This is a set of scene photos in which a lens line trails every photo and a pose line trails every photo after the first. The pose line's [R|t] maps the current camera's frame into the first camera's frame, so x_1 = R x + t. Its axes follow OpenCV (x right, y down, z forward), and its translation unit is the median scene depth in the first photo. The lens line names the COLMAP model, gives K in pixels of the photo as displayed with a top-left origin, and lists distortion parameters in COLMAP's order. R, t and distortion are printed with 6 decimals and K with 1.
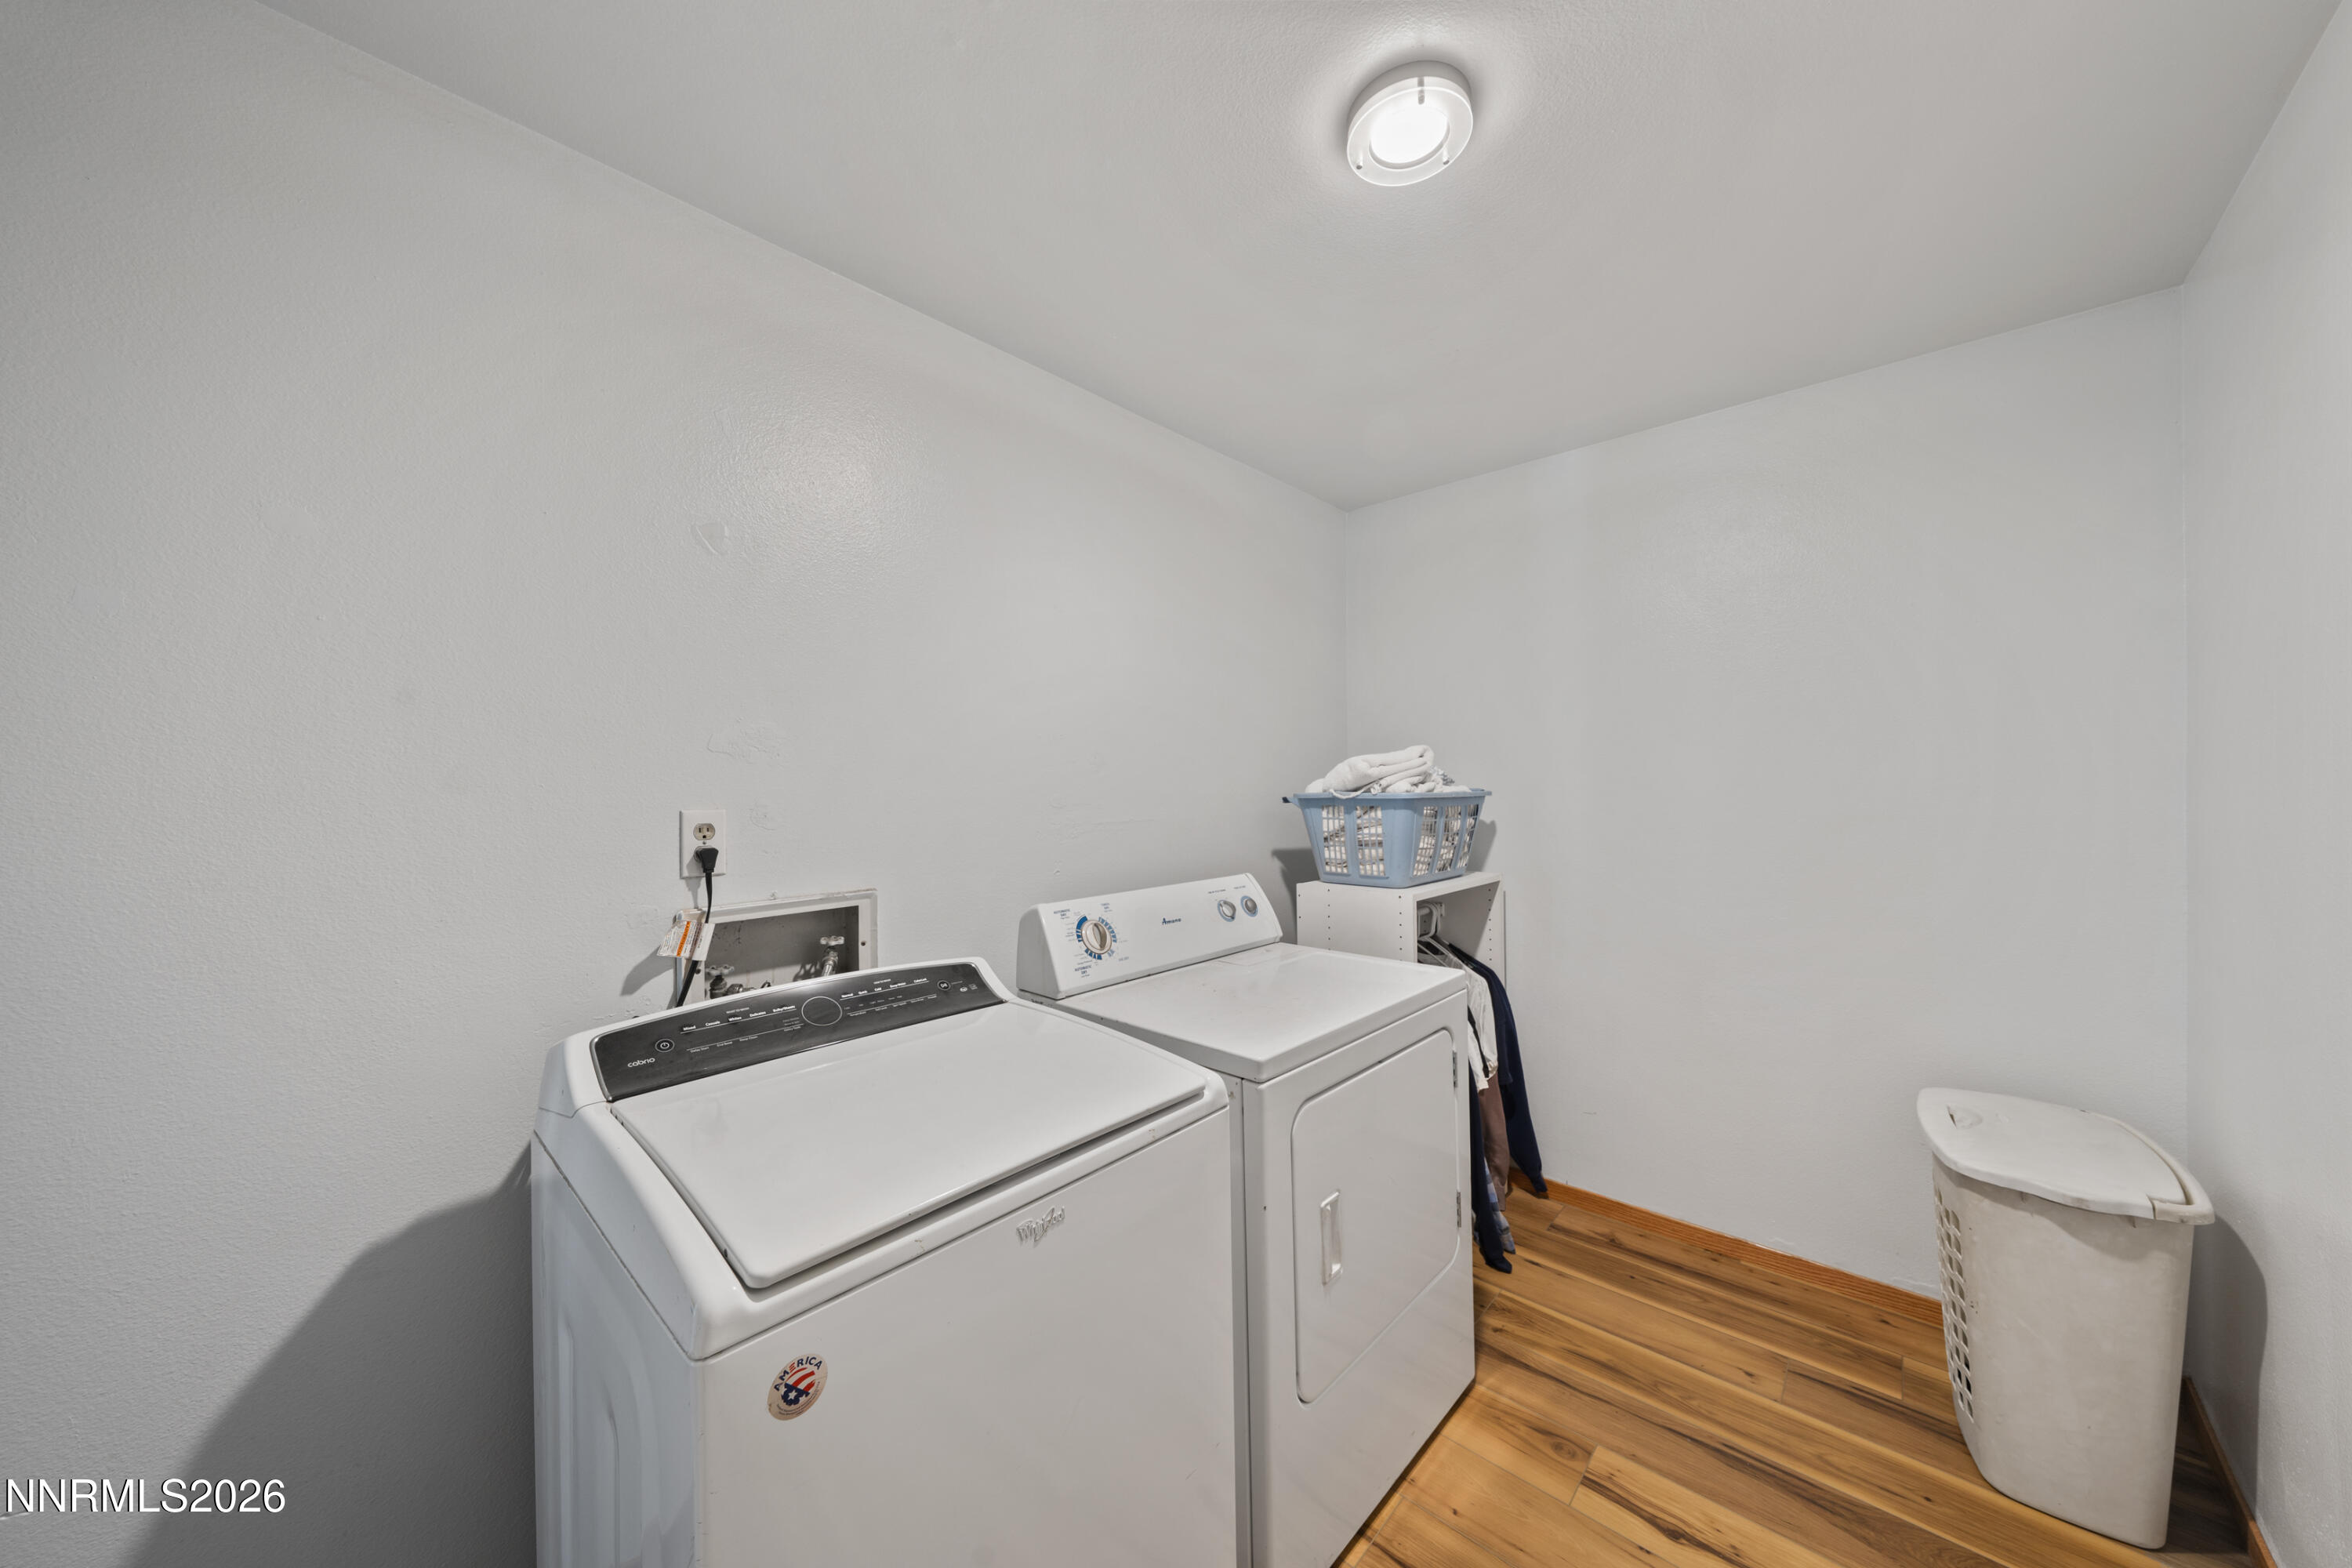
lens RADIAL K [[805.3, 0, 1178.6], [0, 805.3, 790.8], [0, 0, 1]] dist [-0.000147, -0.000223]
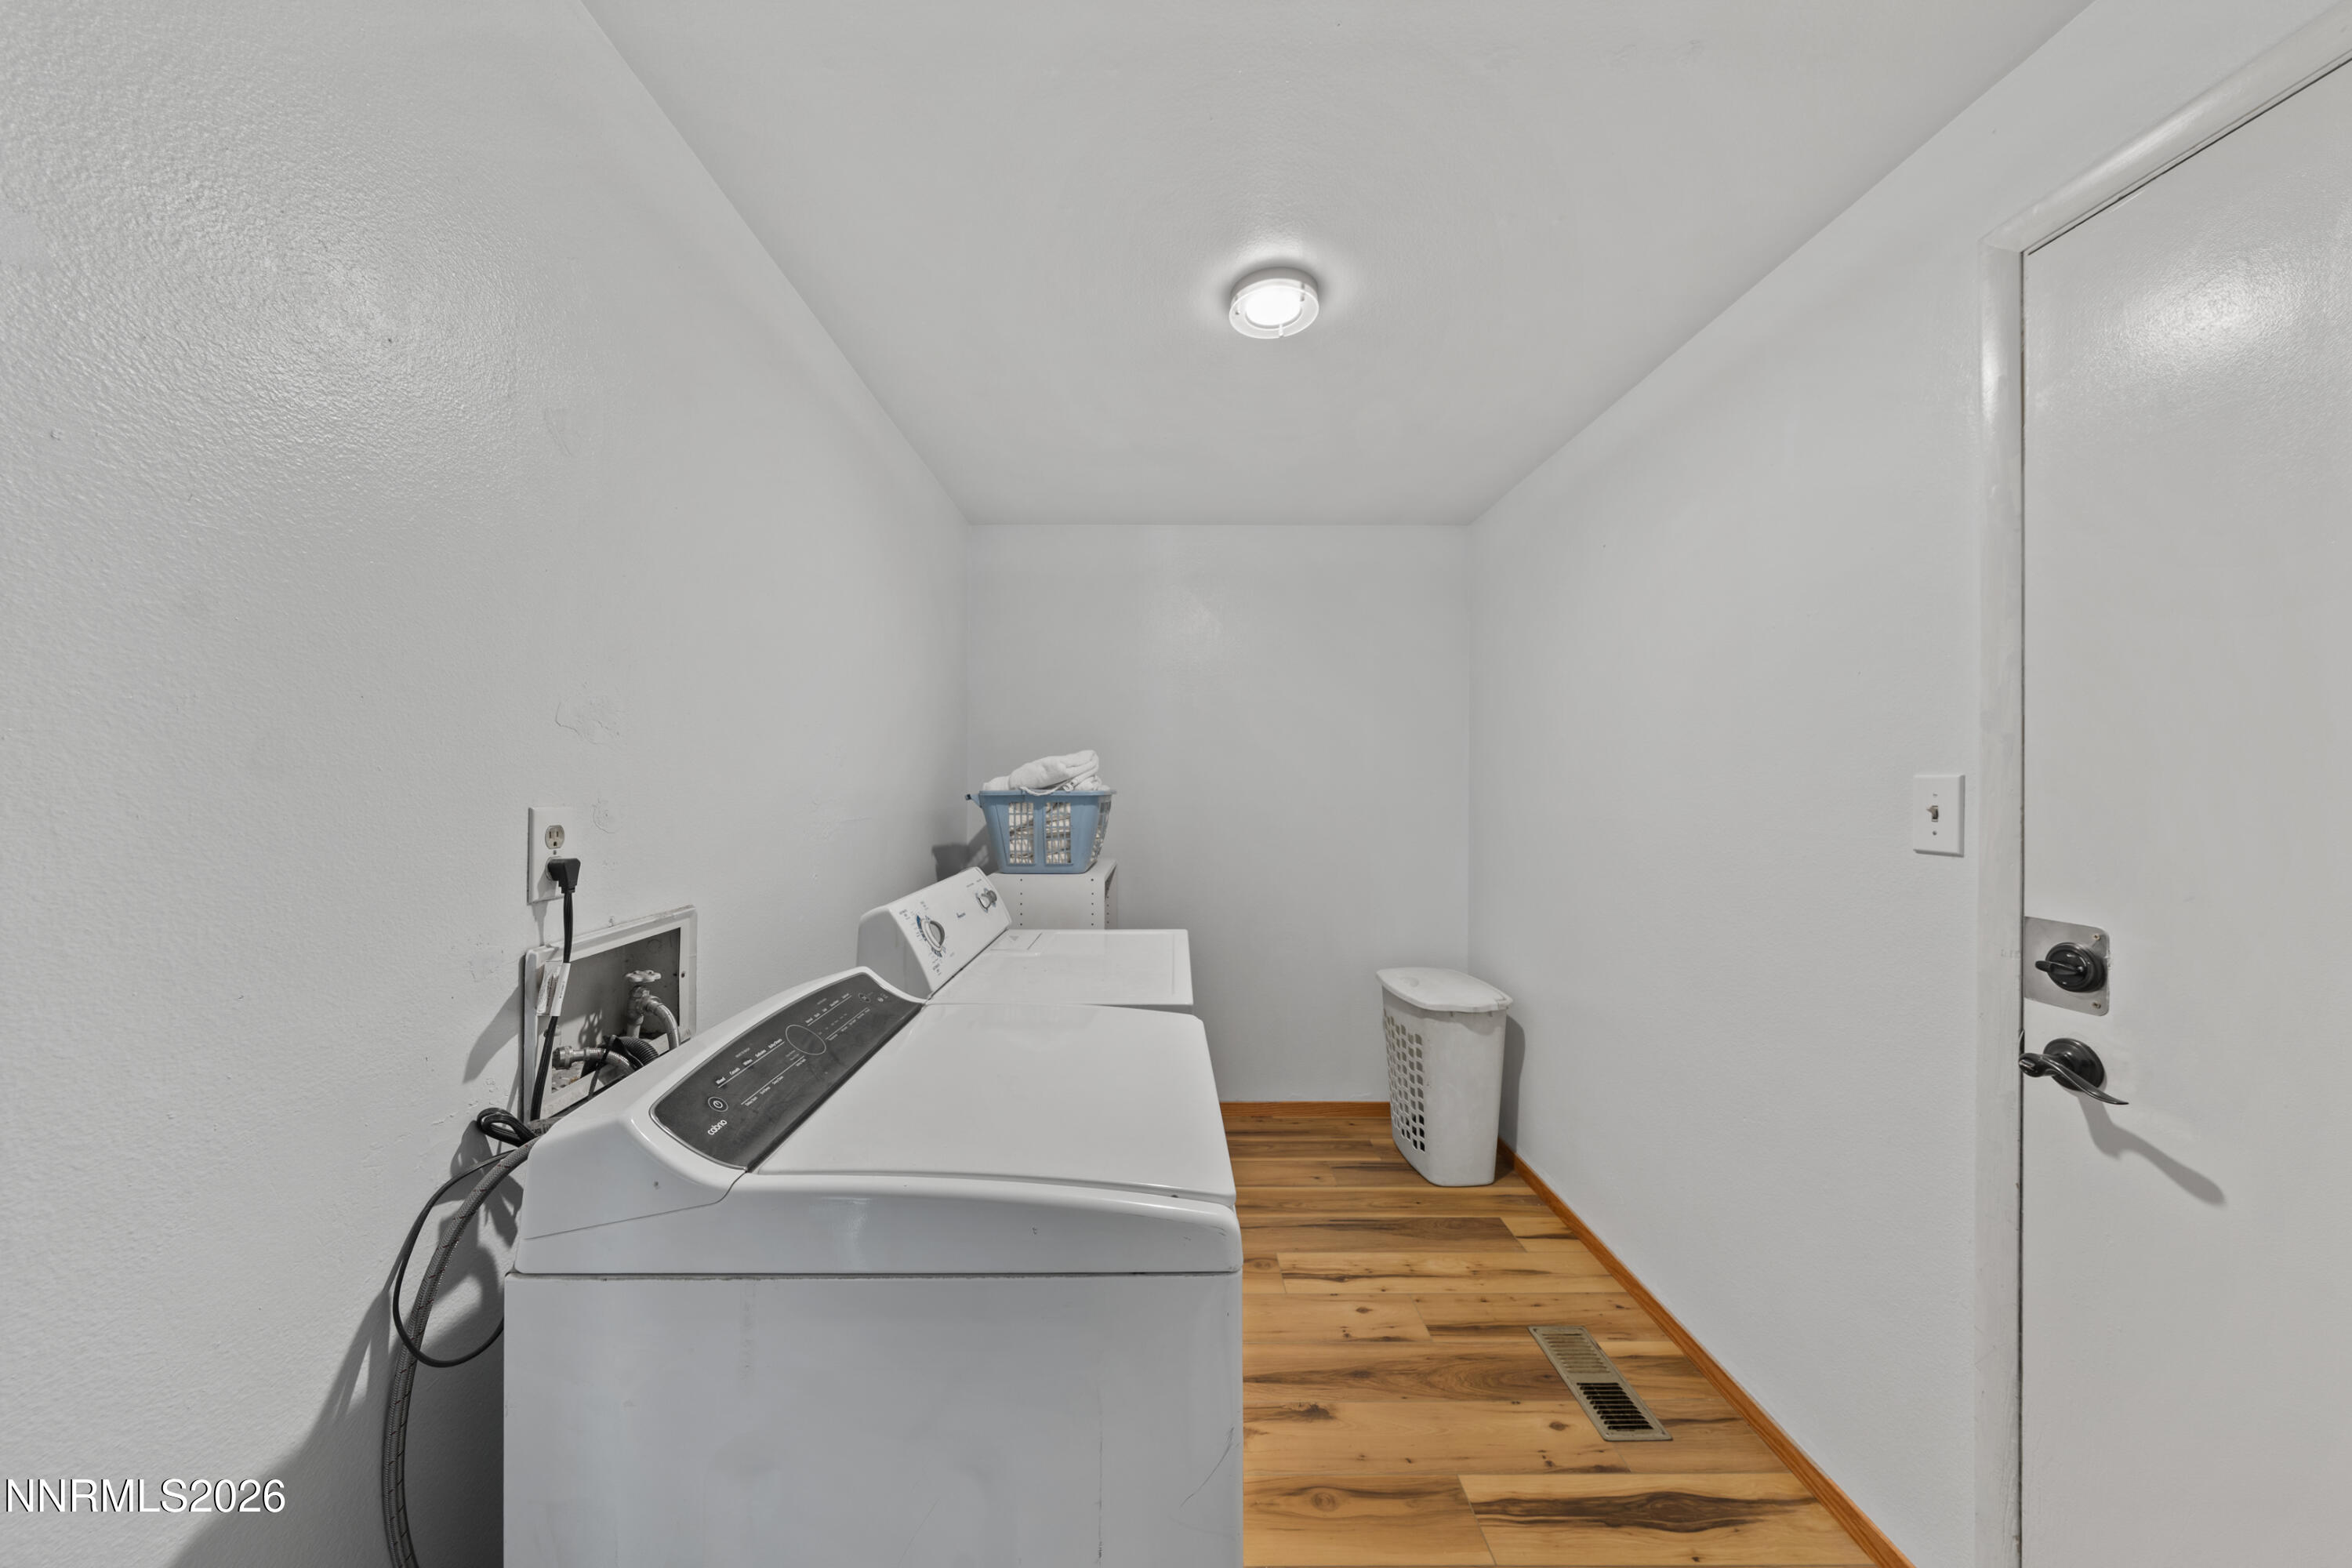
lens RADIAL K [[805.3, 0, 1178.6], [0, 805.3, 790.8], [0, 0, 1]] dist [-0.000147, -0.000223]
pose [[0.732652, 0.003980, 0.680592, -0.521013], [-0.002097, 0.999991, -0.003591, 0.008914], [-0.680601, 0.001204, 0.732654, 0.076727]]
